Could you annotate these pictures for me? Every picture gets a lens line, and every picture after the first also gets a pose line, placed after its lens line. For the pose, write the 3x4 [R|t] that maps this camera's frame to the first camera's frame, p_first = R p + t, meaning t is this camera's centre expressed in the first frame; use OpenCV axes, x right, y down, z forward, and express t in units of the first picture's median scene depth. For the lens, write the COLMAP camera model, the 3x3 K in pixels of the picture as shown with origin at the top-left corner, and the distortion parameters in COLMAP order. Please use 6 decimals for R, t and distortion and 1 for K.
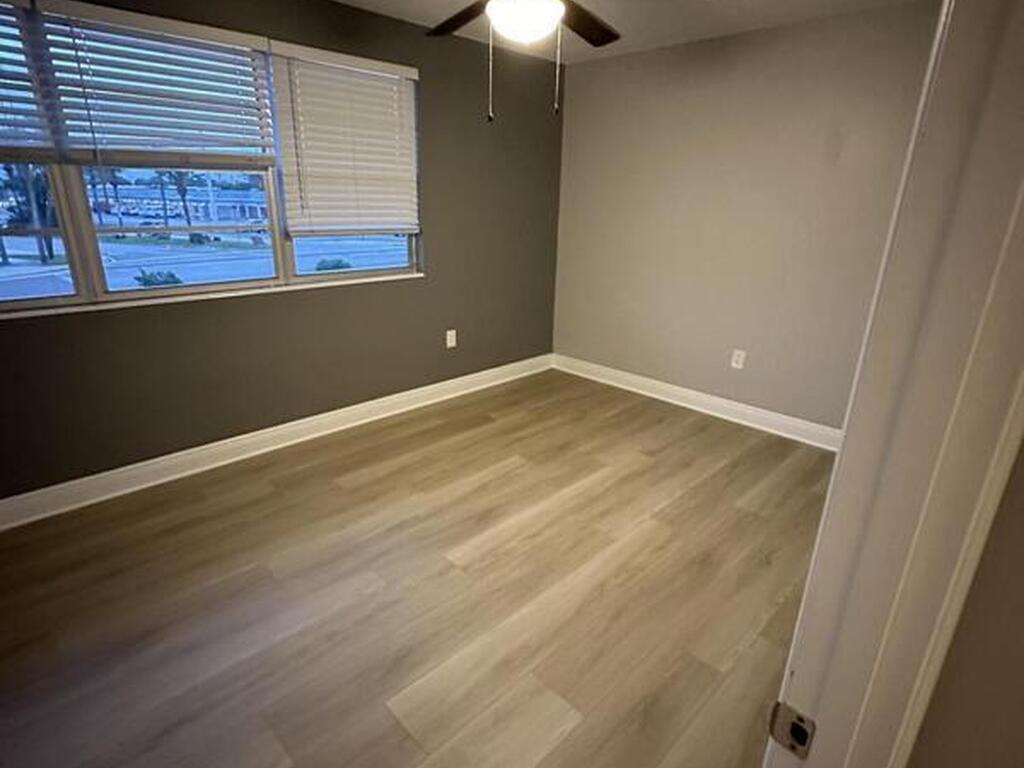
lens RADIAL K [[549.5, 0, 512.0], [0, 549.5, 384.0], [0, 0, 1]] dist [-0.004844, -0.001498]
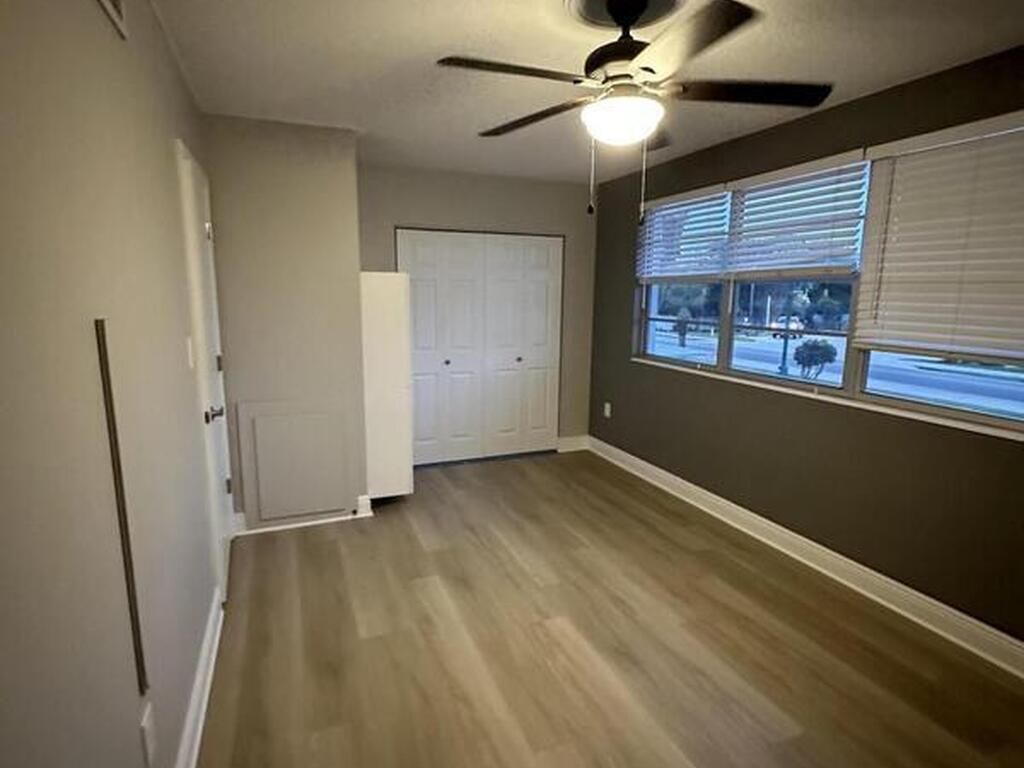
lens RADIAL K [[549.5, 0, 512.0], [0, 549.5, 384.0], [0, 0, 1]] dist [-0.004844, -0.001498]
pose [[-0.388133, 0.126052, -0.912942, 0.759899], [-0.317321, 0.911753, 0.260796, -0.319036], [0.865251, 0.390919, -0.313883, 0.966254]]
